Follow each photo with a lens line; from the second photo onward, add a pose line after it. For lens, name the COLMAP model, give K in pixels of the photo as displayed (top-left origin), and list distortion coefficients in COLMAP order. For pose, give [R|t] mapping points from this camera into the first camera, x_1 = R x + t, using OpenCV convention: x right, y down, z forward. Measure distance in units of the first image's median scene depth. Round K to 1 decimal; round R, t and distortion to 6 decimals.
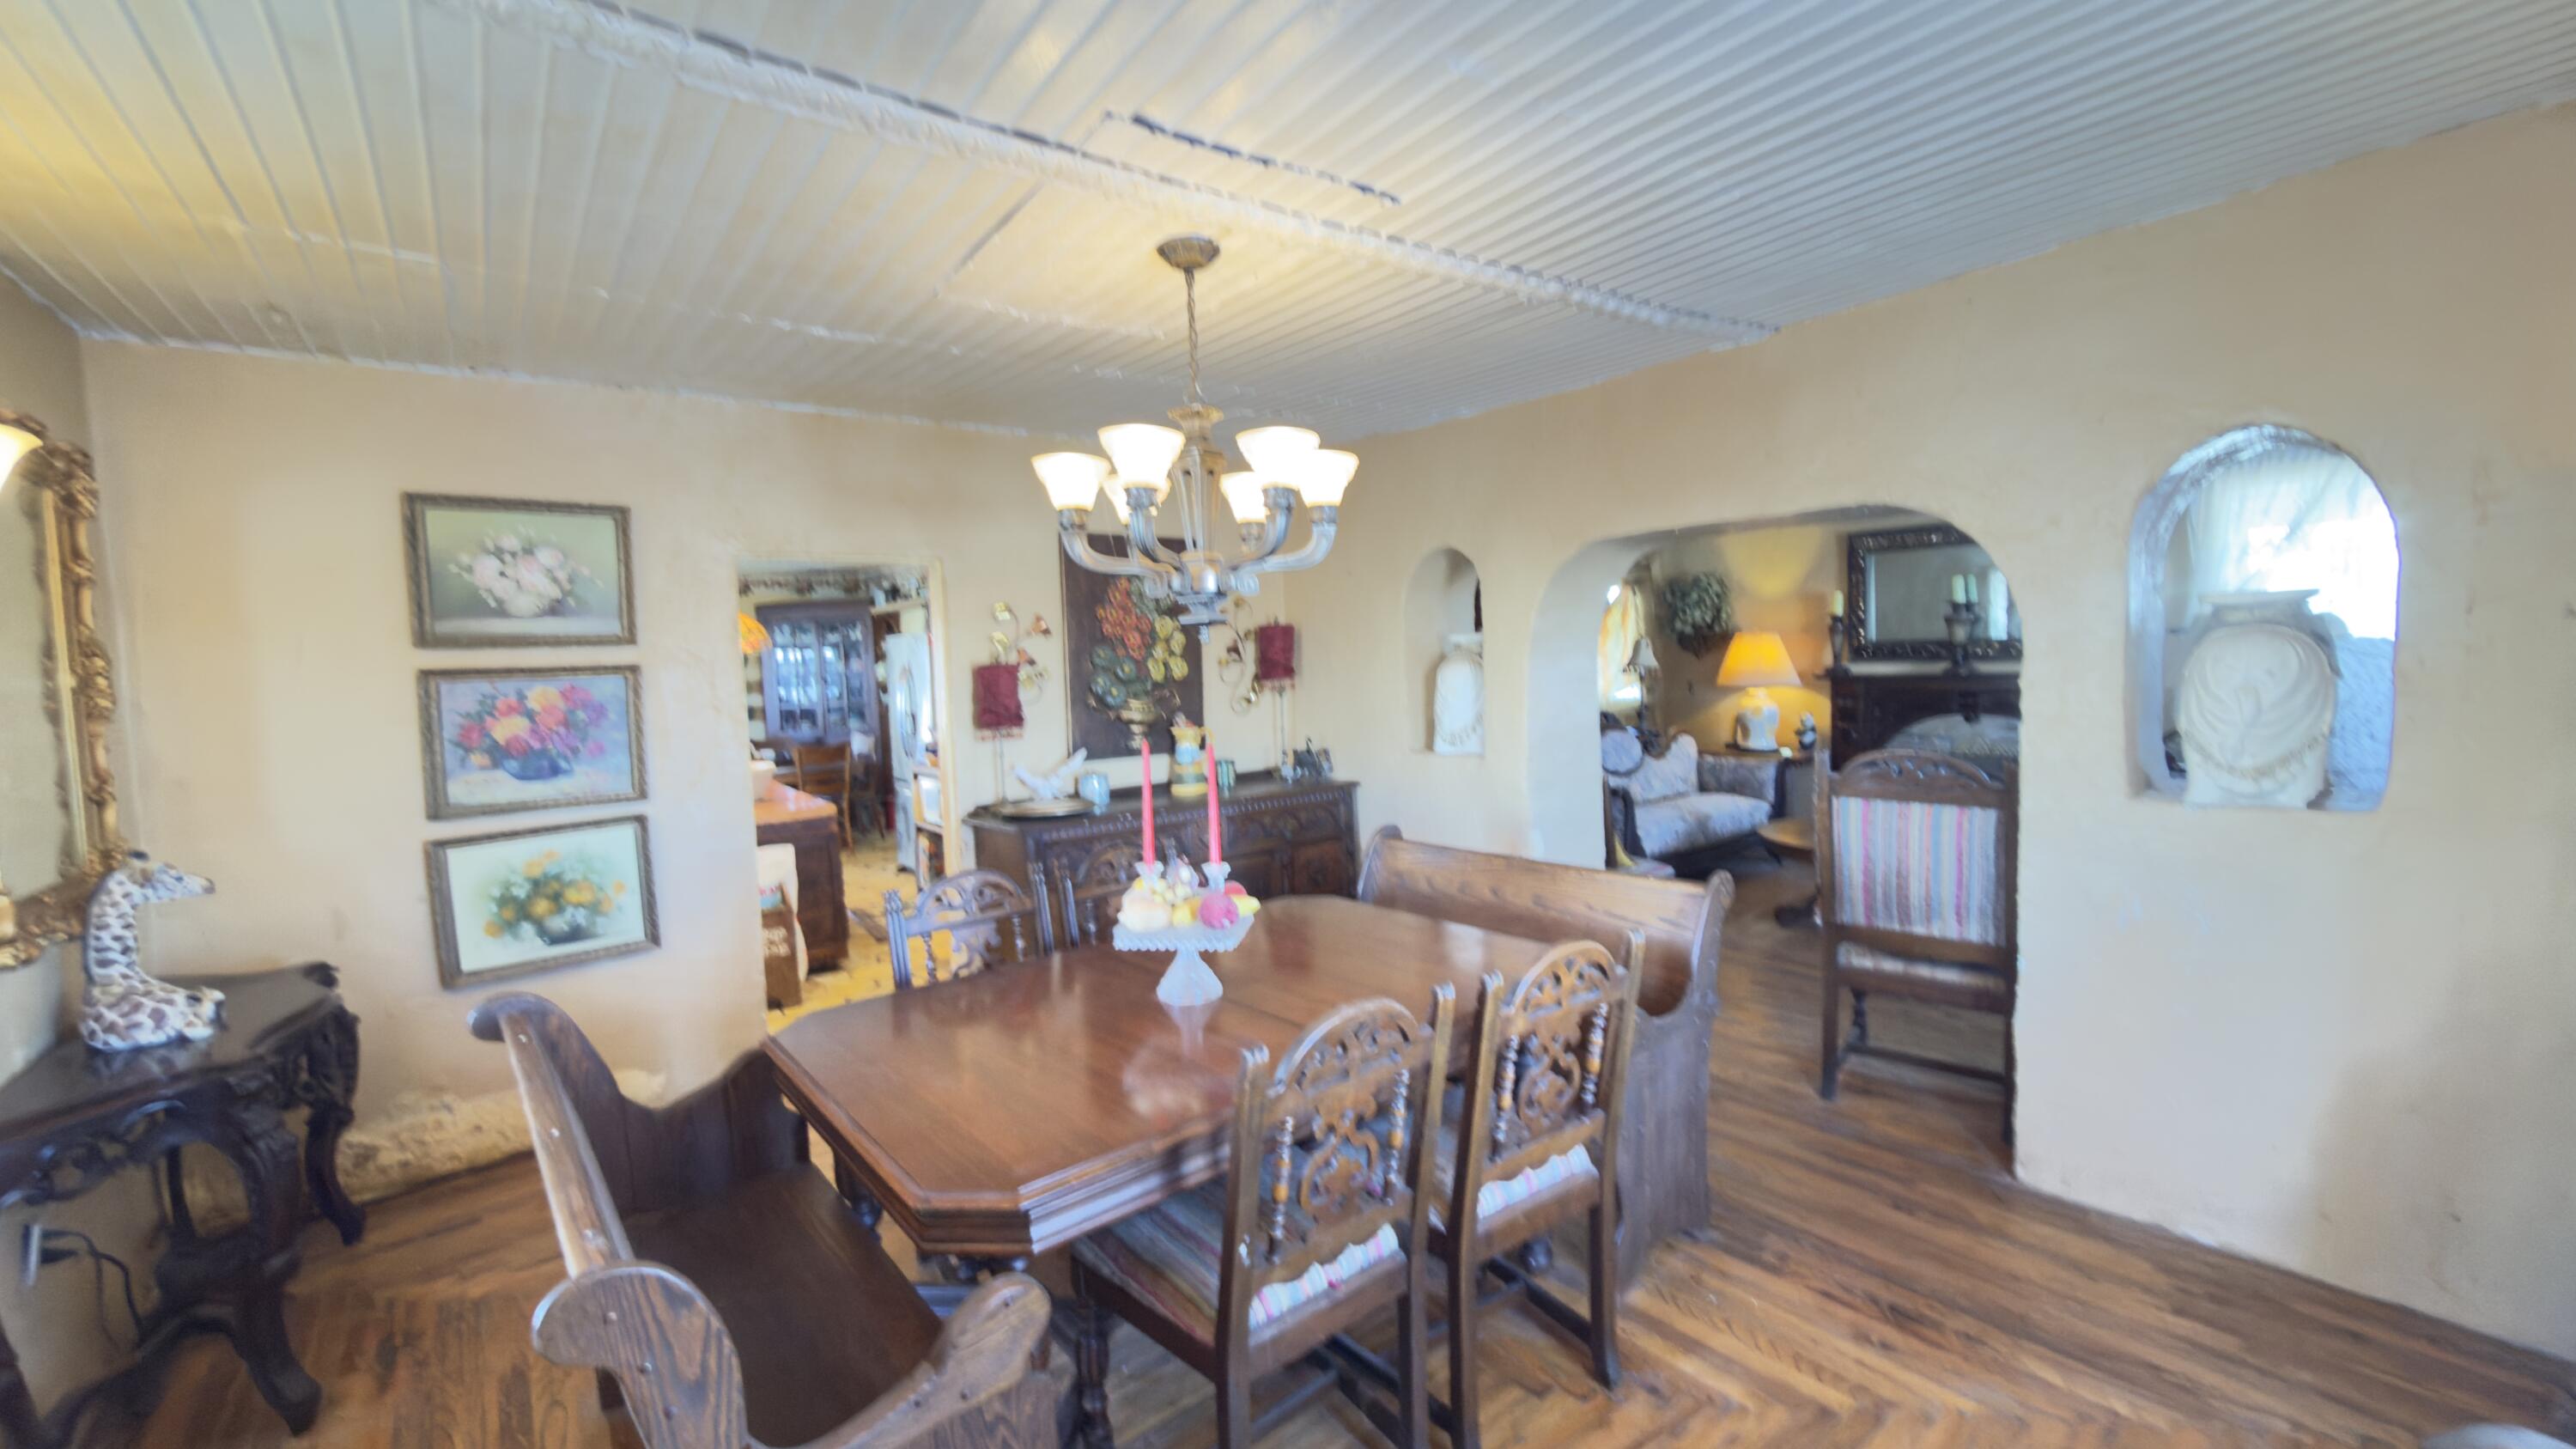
lens RADIAL K [[1023.2, 0, 1287.2], [0, 1023.2, 717.2], [0, 0, 1]] dist [0.000975, -0.000721]
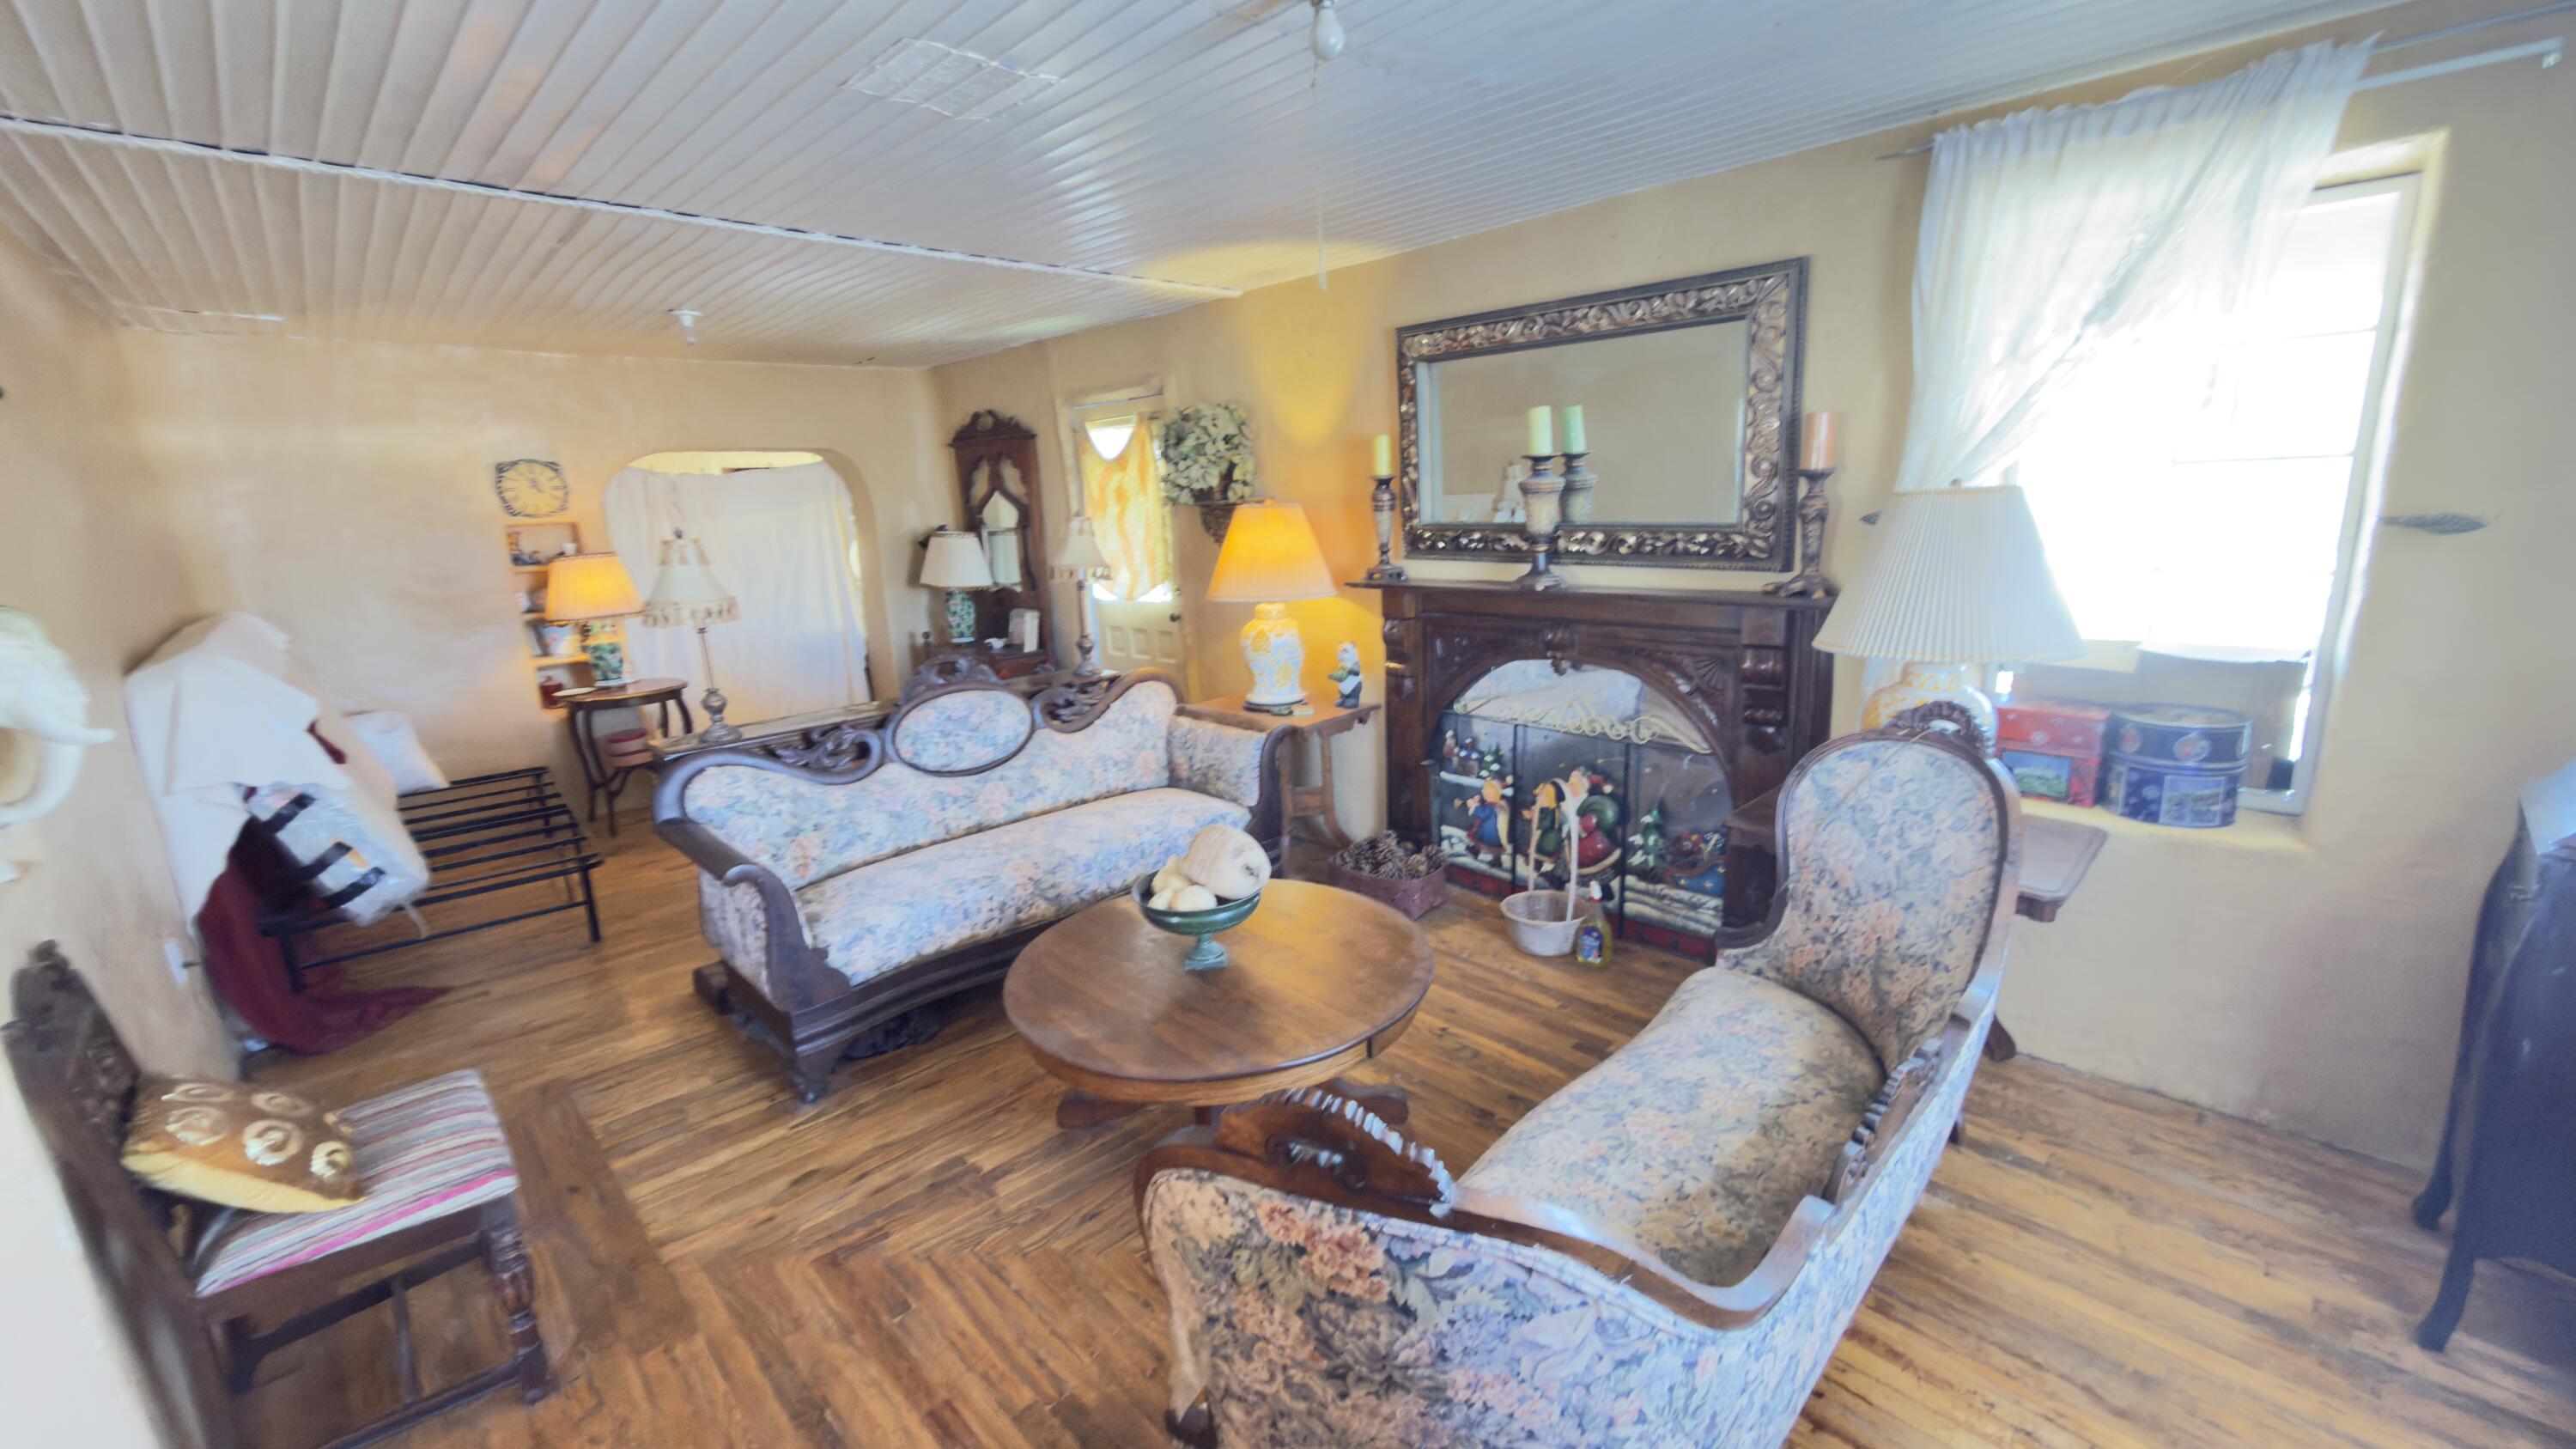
lens RADIAL K [[1023.2, 0, 1293.8], [0, 1023.2, 721.4], [0, 0, 1]] dist [0.000975, -0.000721]
pose [[0.996439, -0.025000, 0.080525, 0.633816], [0.011903, 0.987176, 0.159189, -0.080910], [-0.083472, -0.157664, 0.983959, 0.605530]]
